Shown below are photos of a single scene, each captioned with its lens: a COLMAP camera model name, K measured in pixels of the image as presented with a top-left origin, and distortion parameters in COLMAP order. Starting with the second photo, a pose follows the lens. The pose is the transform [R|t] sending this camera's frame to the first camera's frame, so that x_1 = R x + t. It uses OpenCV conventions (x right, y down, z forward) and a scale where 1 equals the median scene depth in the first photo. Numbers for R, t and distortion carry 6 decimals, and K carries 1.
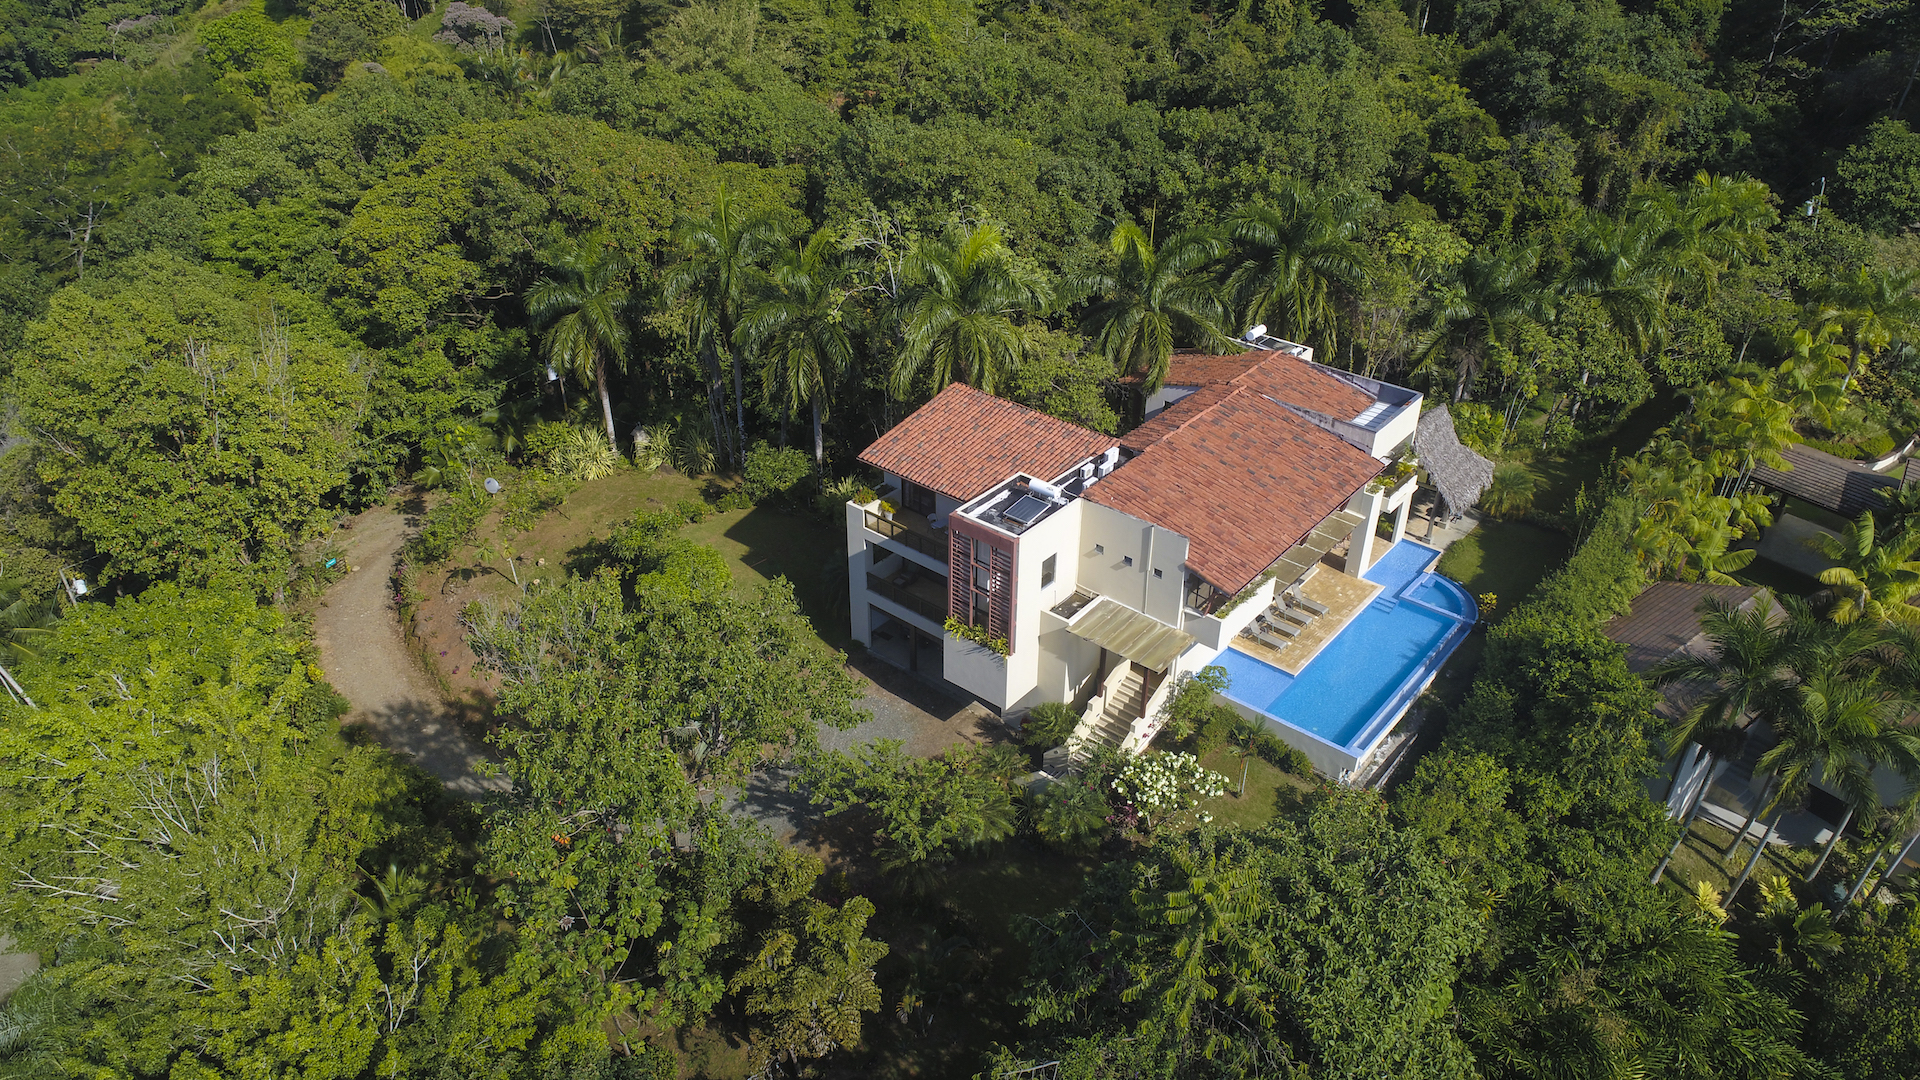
lens RADIAL K [[1293.7, 0, 960.0], [0, 1293.7, 540.0], [0, 0, 1]] dist [0.004421, 0.003711]
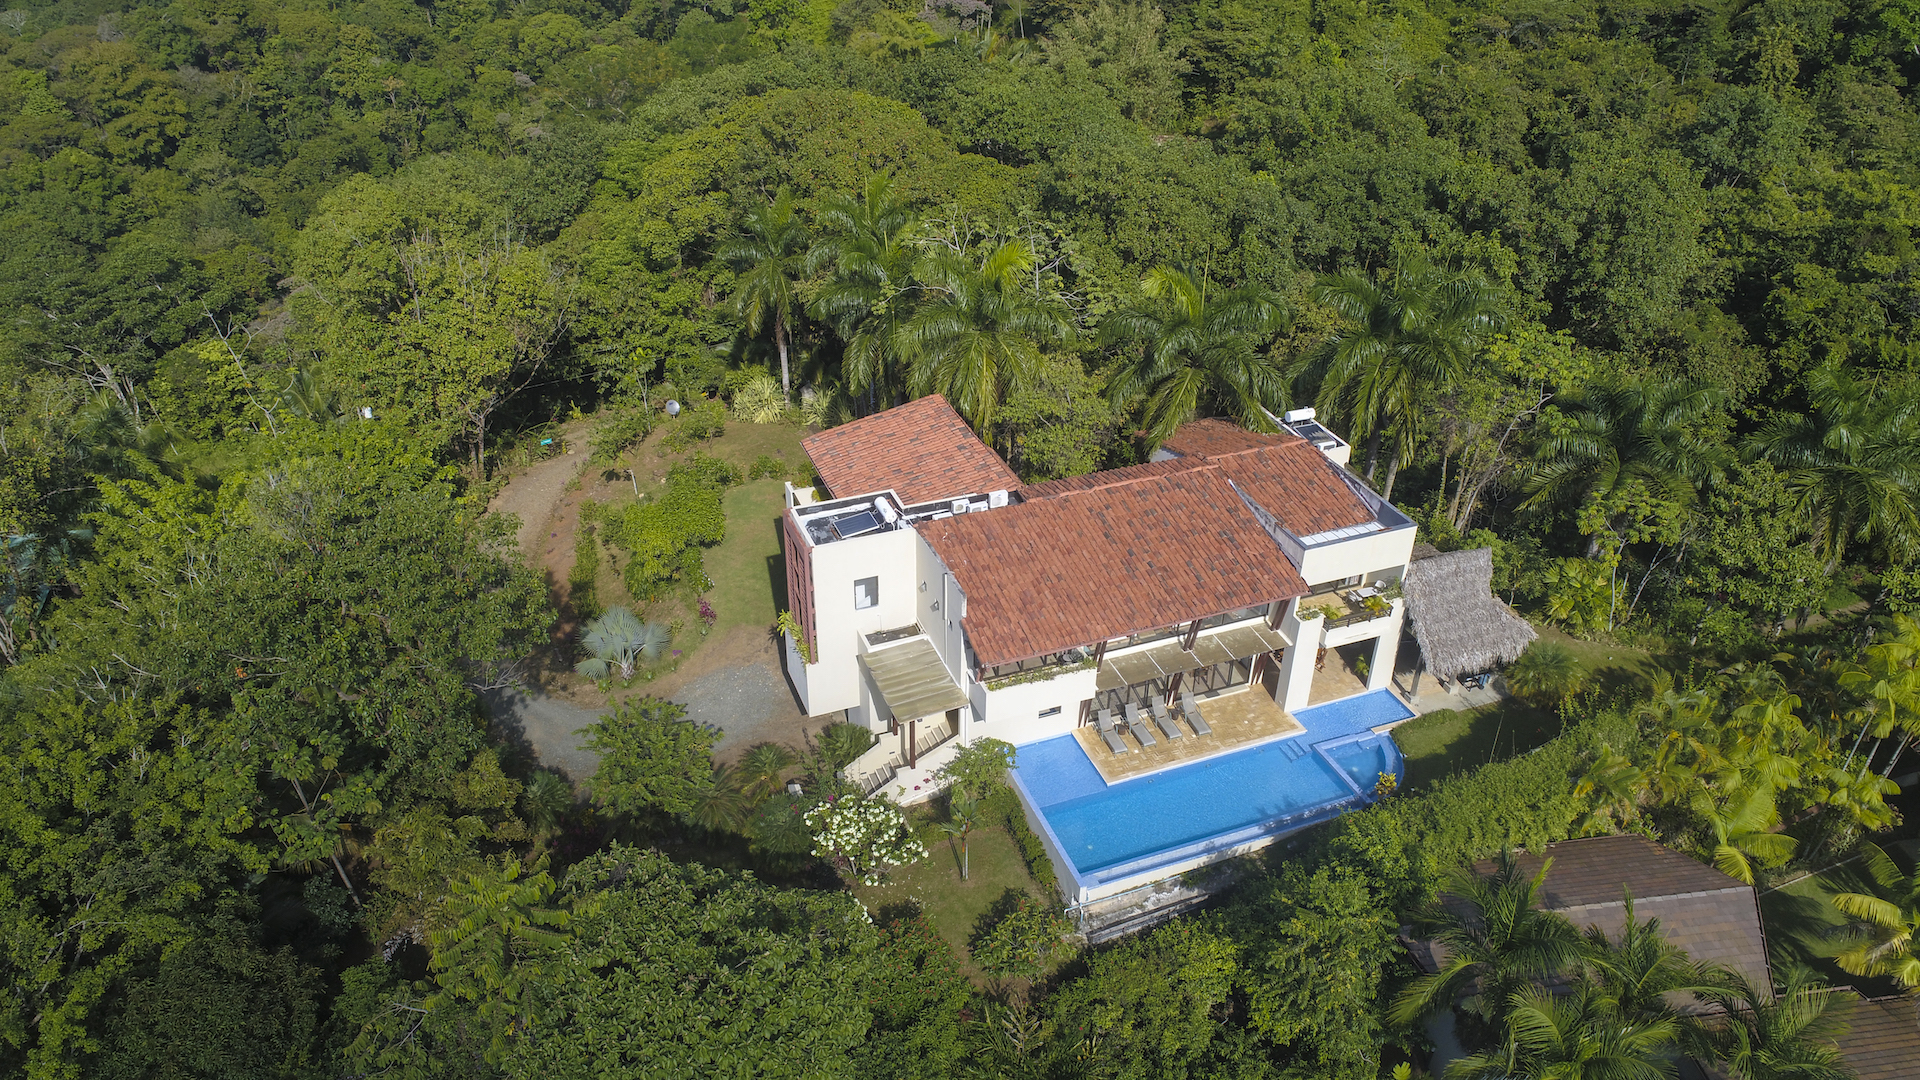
lens RADIAL K [[1293.7, 0, 960.0], [0, 1293.7, 540.0], [0, 0, 1]] dist [0.004421, 0.003711]
pose [[0.874126, 0.256237, -0.412609, 0.453287], [-0.257065, 0.964851, 0.054587, -0.073732], [0.412093, 0.058352, 0.909271, 0.122929]]
